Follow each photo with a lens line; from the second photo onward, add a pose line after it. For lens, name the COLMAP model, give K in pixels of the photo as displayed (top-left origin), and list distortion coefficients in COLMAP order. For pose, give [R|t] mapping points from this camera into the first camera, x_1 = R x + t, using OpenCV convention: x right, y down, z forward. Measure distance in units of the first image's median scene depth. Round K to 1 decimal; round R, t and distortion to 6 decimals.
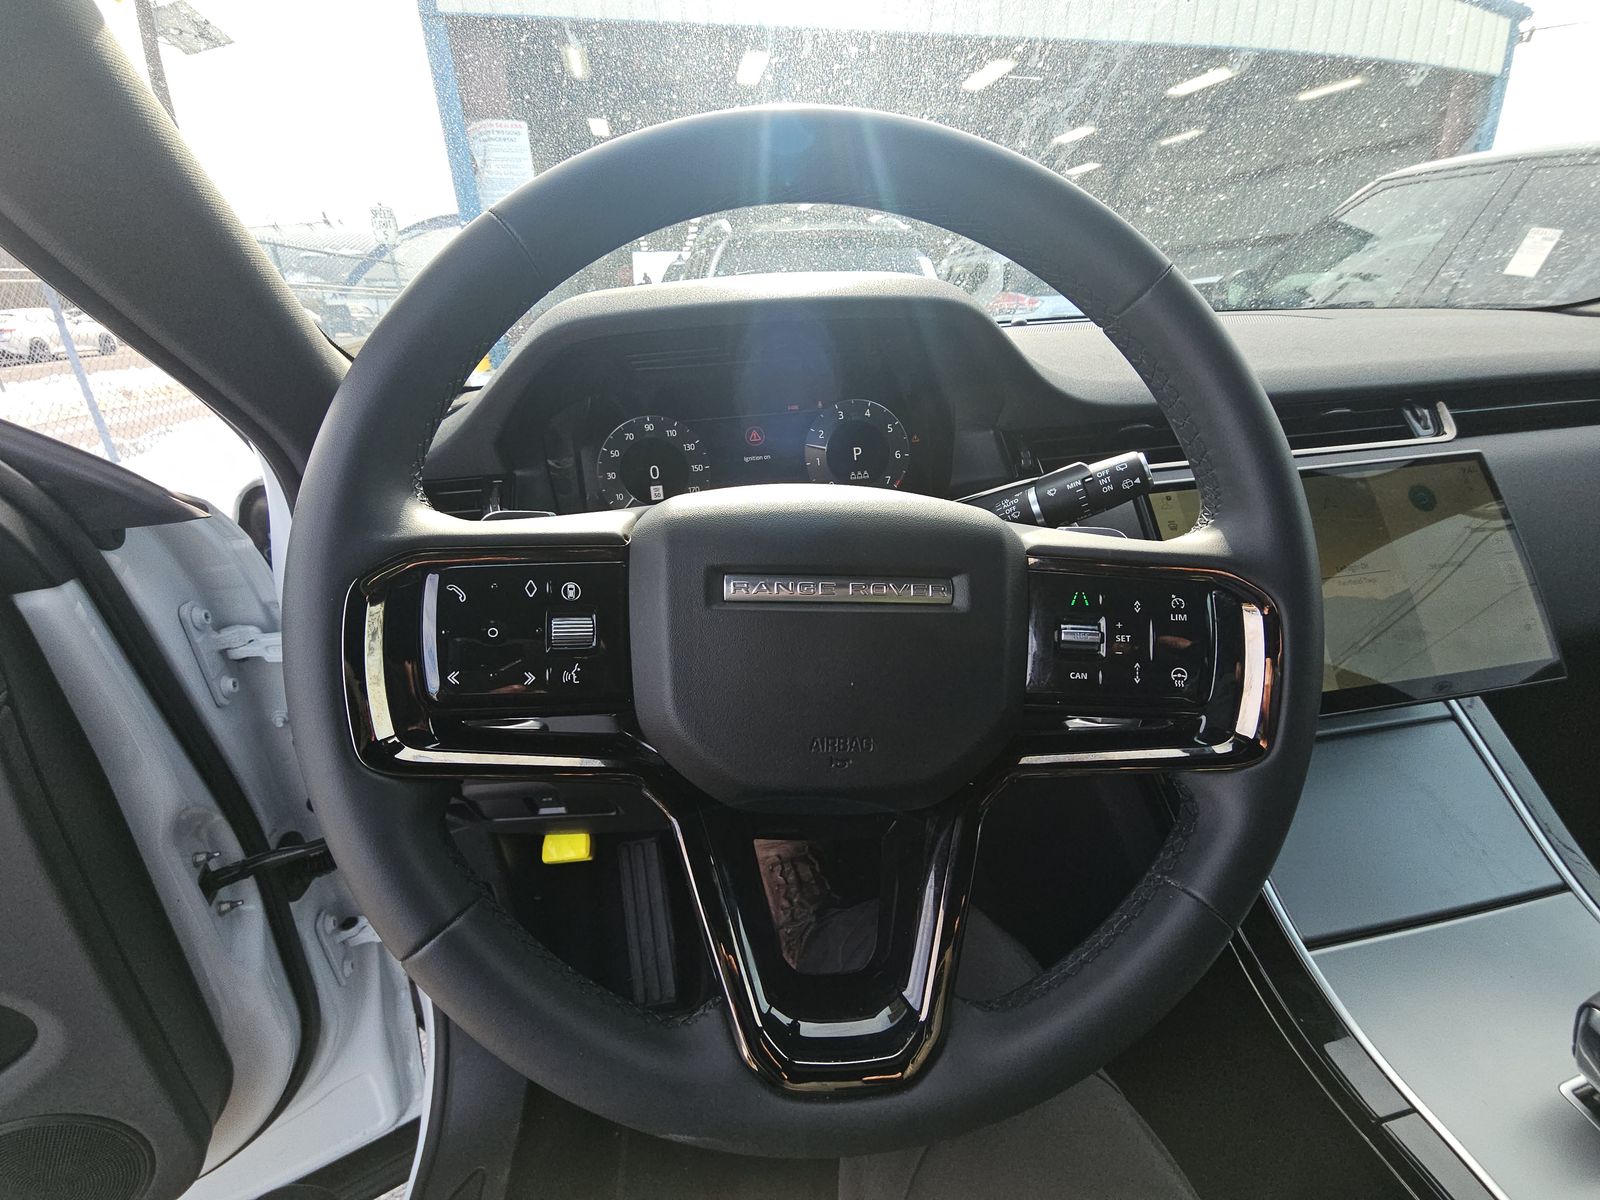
lens RADIAL K [[650.1, 0, 800.6], [0, 650.1, 593.2], [0, 0, 1]] dist [0.008613, -0.007229]
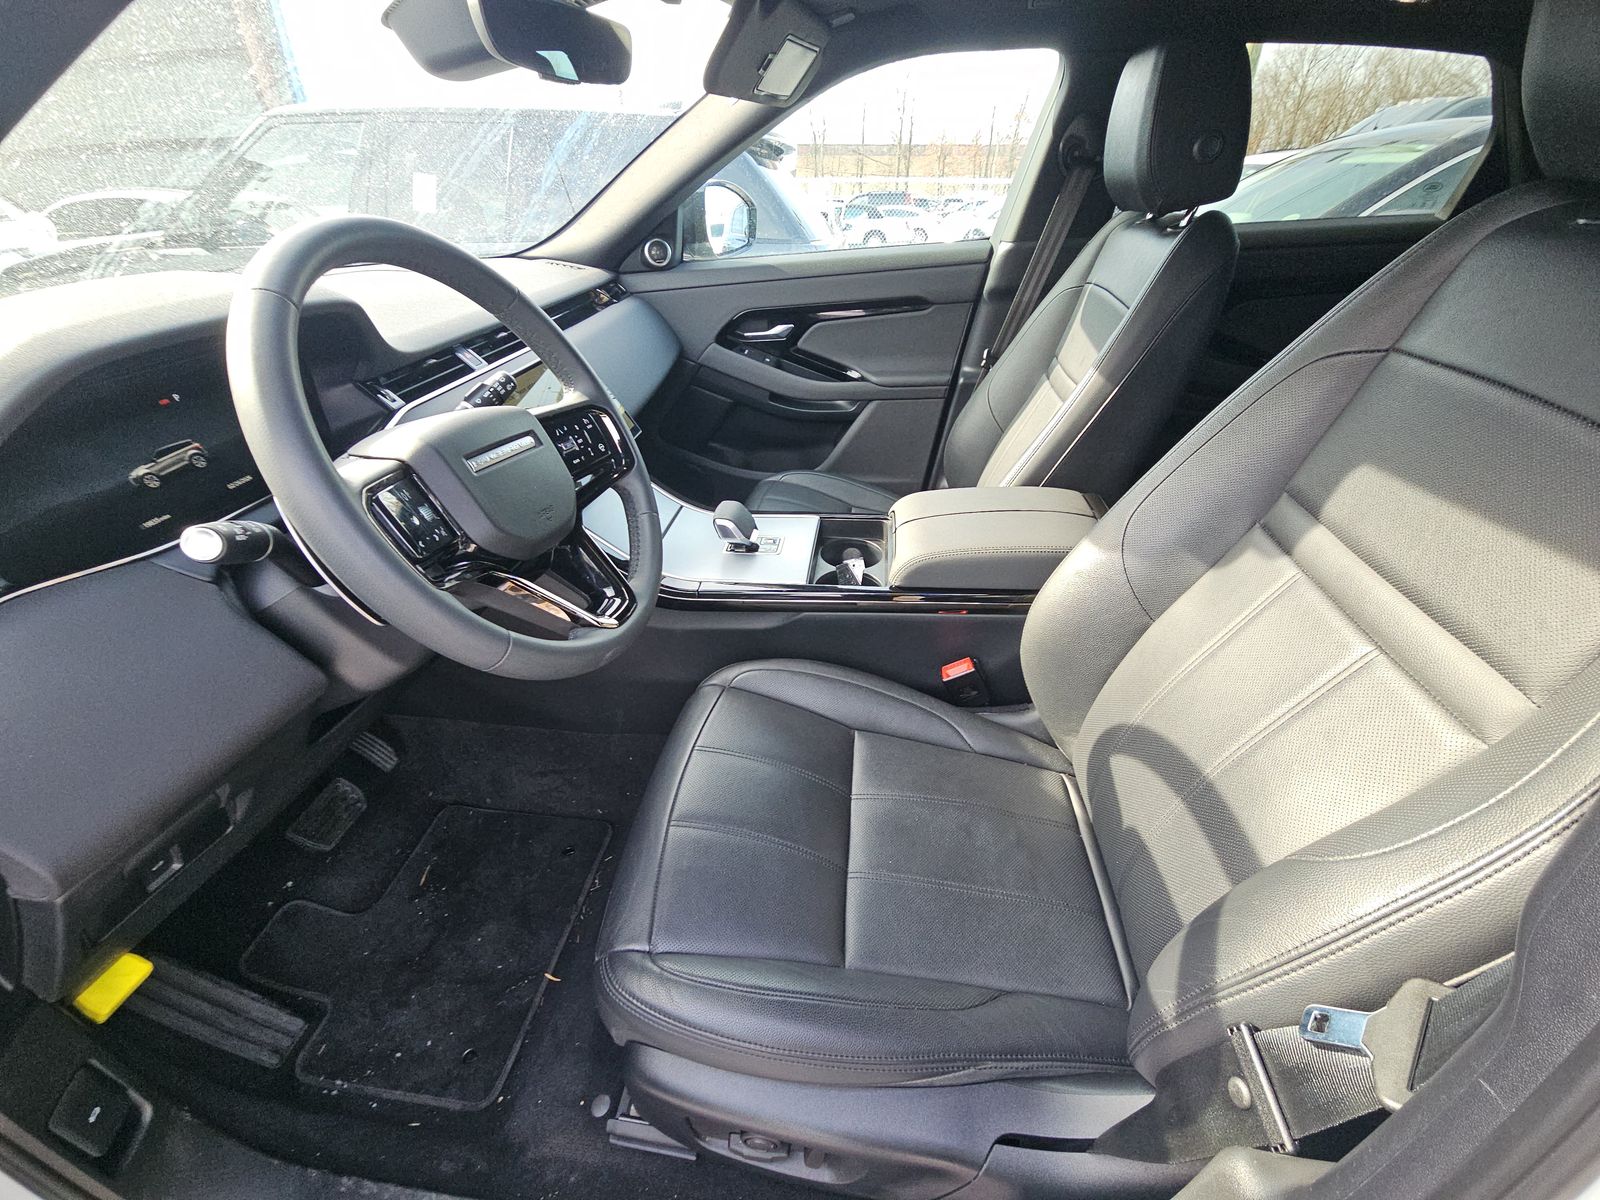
lens RADIAL K [[650.1, 0, 791.8], [0, 650.1, 590.6], [0, 0, 1]] dist [0.008613, -0.007229]
pose [[0.273841, -0.467685, 0.840406, -0.929066], [0.376202, 0.856273, 0.353933, -0.009558], [-0.885146, 0.219241, 0.410426, -0.344607]]
